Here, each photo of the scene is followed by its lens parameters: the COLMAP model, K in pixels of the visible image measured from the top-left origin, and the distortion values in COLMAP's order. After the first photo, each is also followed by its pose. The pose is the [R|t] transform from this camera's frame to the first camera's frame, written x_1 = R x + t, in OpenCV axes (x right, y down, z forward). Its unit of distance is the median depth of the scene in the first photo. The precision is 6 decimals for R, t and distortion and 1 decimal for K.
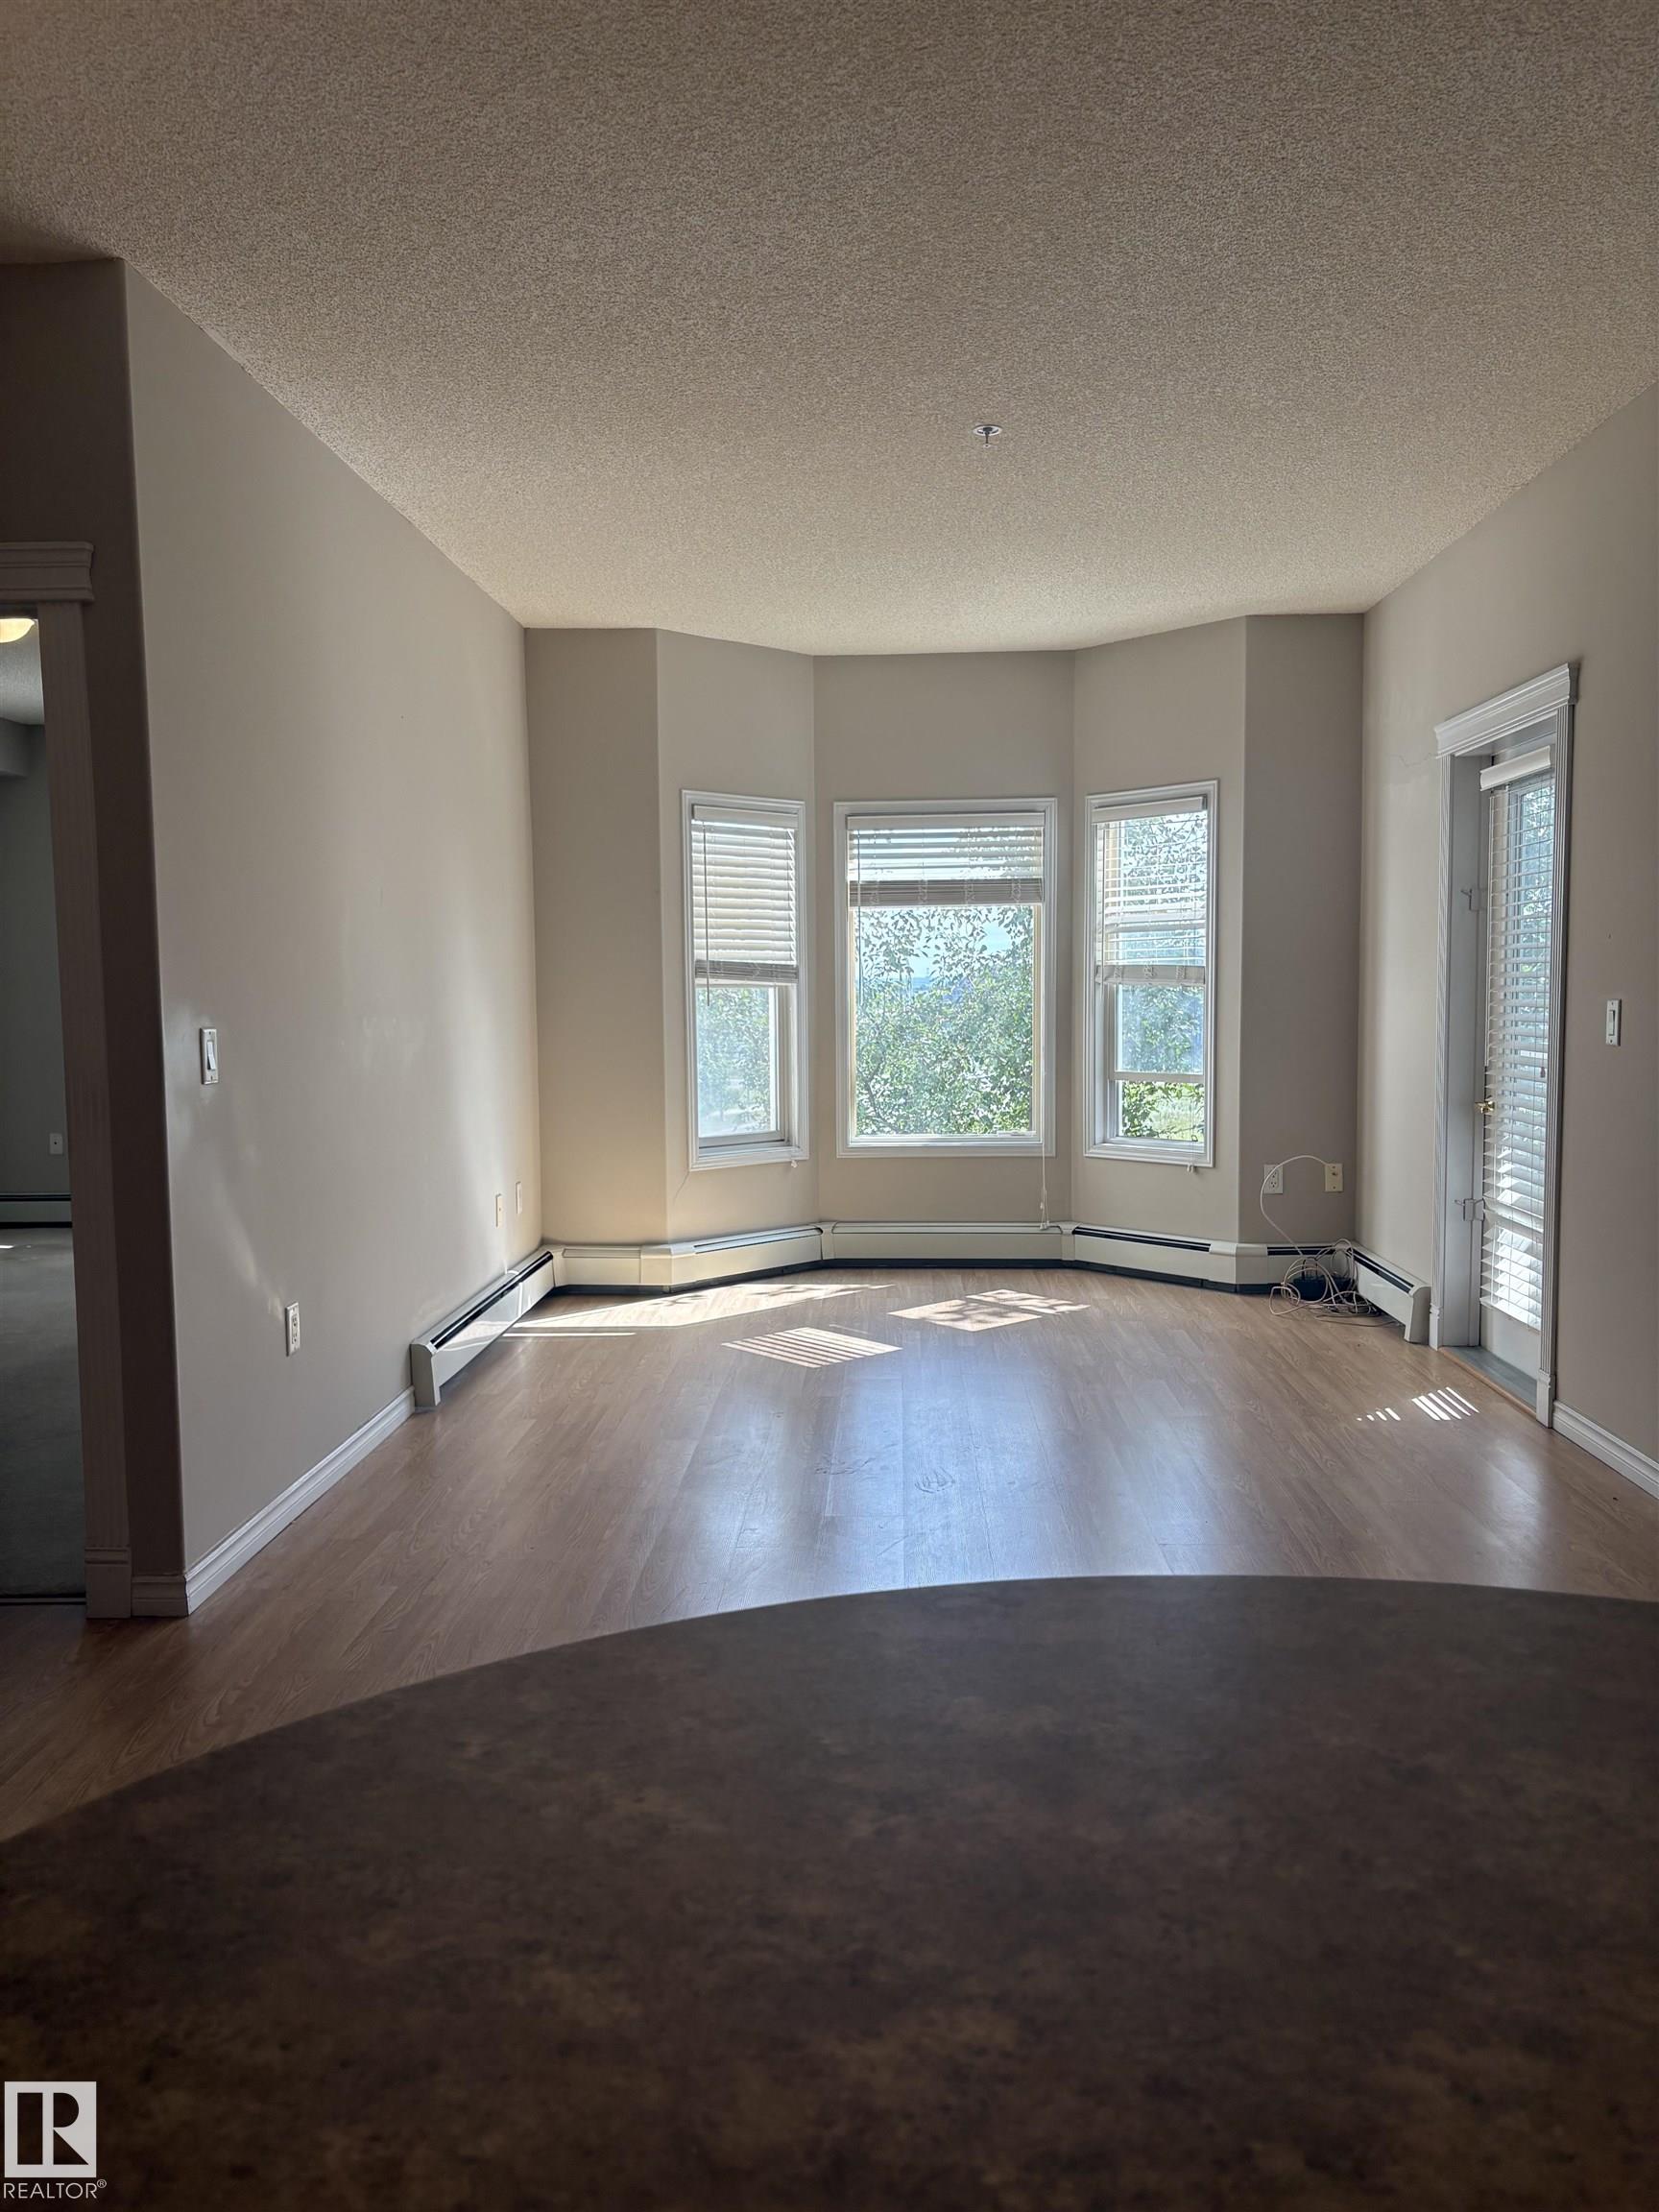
lens RADIAL K [[1668.8, 0, 824.1], [0, 1668.8, 1128.2], [0, 0, 1]] dist [0.052189, -0.058017]
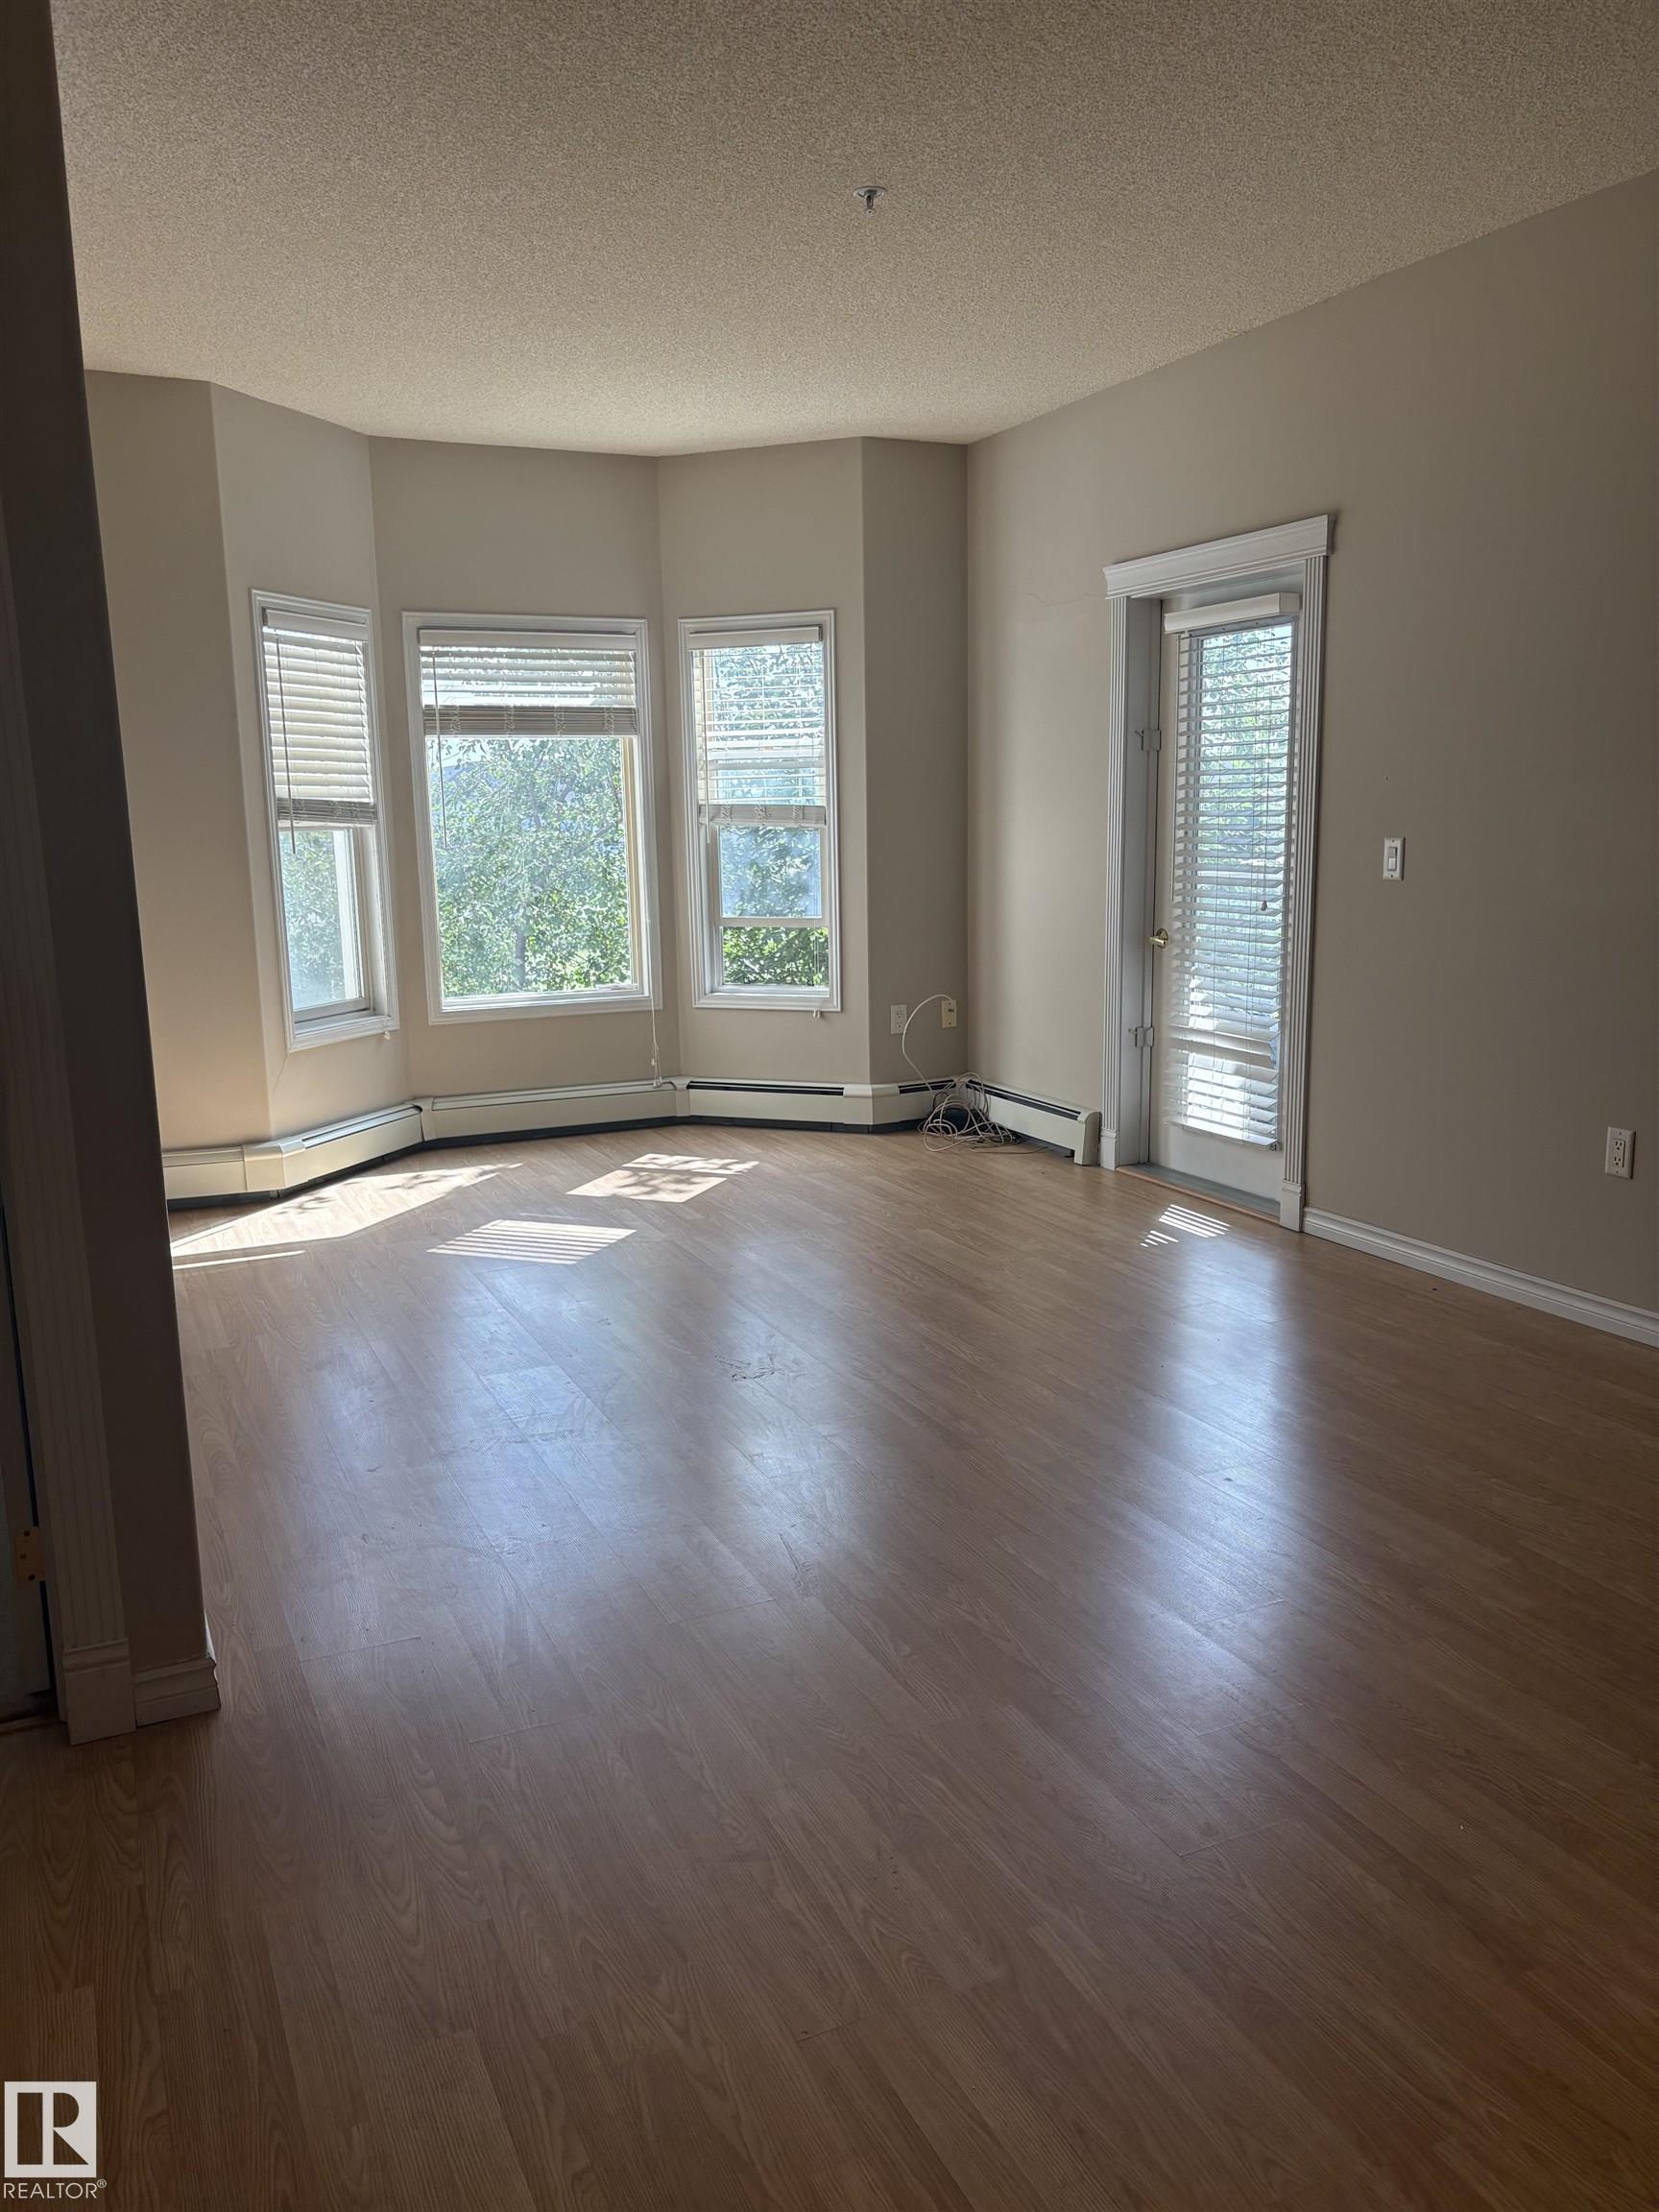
lens RADIAL K [[1668.8, 0, 840.4], [0, 1668.8, 1120.1], [0, 0, 1]] dist [0.052189, -0.058017]
pose [[0.884930, -0.089737, 0.456997, -0.221861], [0.046892, 0.993443, 0.104273, -0.015249], [-0.463357, -0.070845, 0.883335, 0.117889]]
